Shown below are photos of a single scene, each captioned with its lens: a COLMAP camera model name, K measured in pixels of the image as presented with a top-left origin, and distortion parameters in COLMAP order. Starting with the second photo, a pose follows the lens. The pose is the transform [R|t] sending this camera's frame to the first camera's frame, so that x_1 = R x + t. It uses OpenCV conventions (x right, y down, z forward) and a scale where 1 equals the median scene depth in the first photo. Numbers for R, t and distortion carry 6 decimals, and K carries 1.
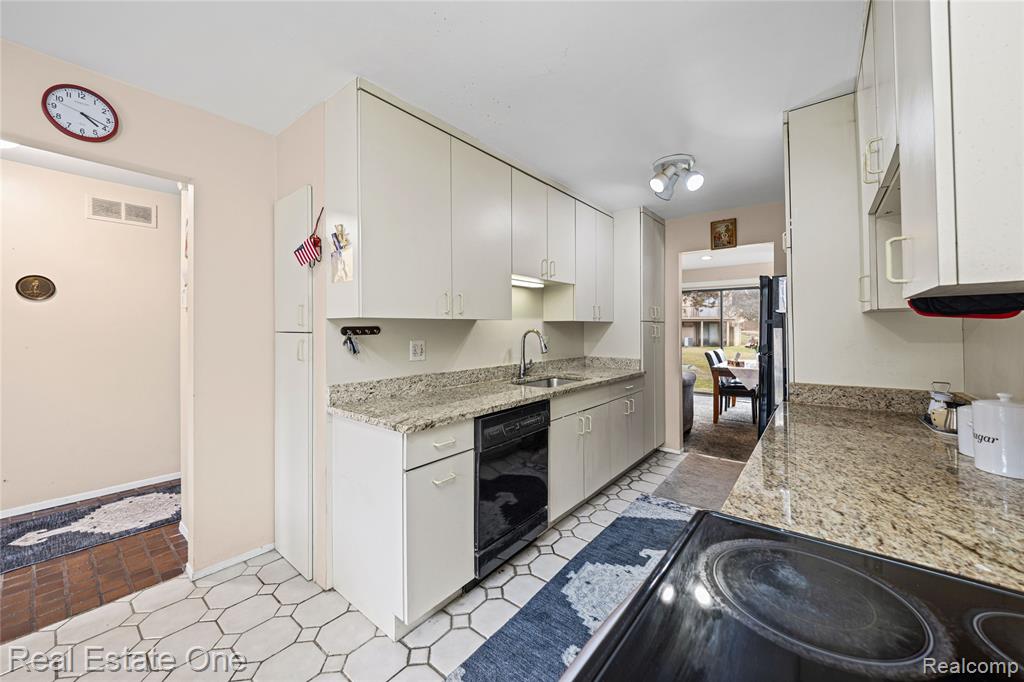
lens RADIAL K [[388.1, 0, 511.1], [0, 388.1, 340.1], [0, 0, 1]] dist [-0.003385, -0.000704]
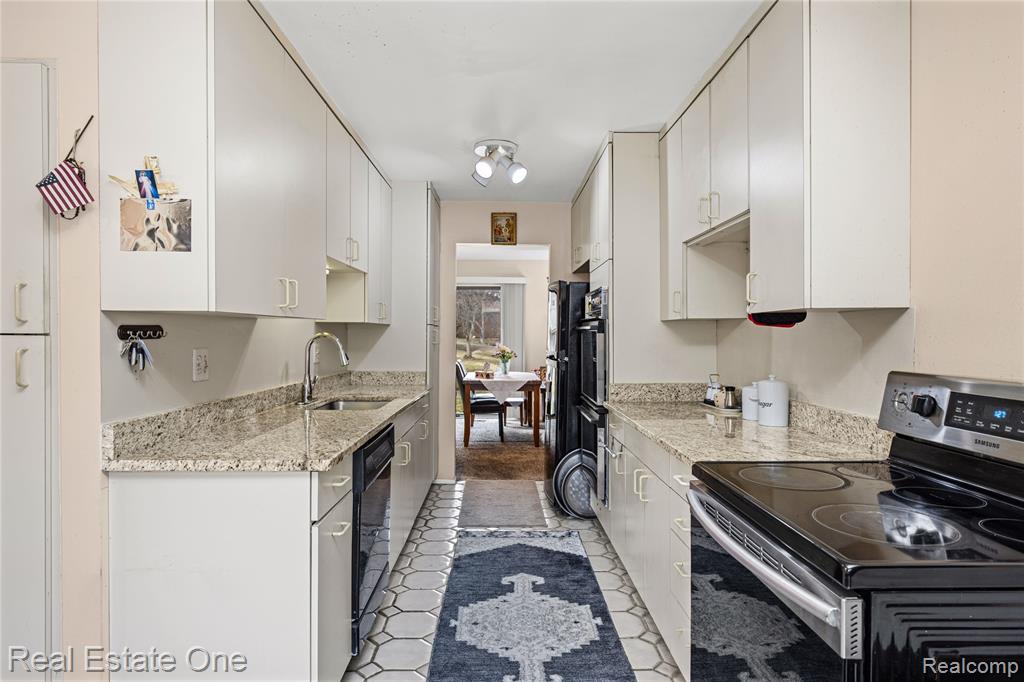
lens RADIAL K [[584.1, 0, 511.5], [0, 584.1, 339.4], [0, 0, 1]] dist [-0.004530, -0.001458]
pose [[0.766328, -0.000640, 0.642449, -0.444286], [0.016233, 0.999700, -0.018367, 0.010715], [-0.642244, 0.024505, 0.766108, -0.054244]]
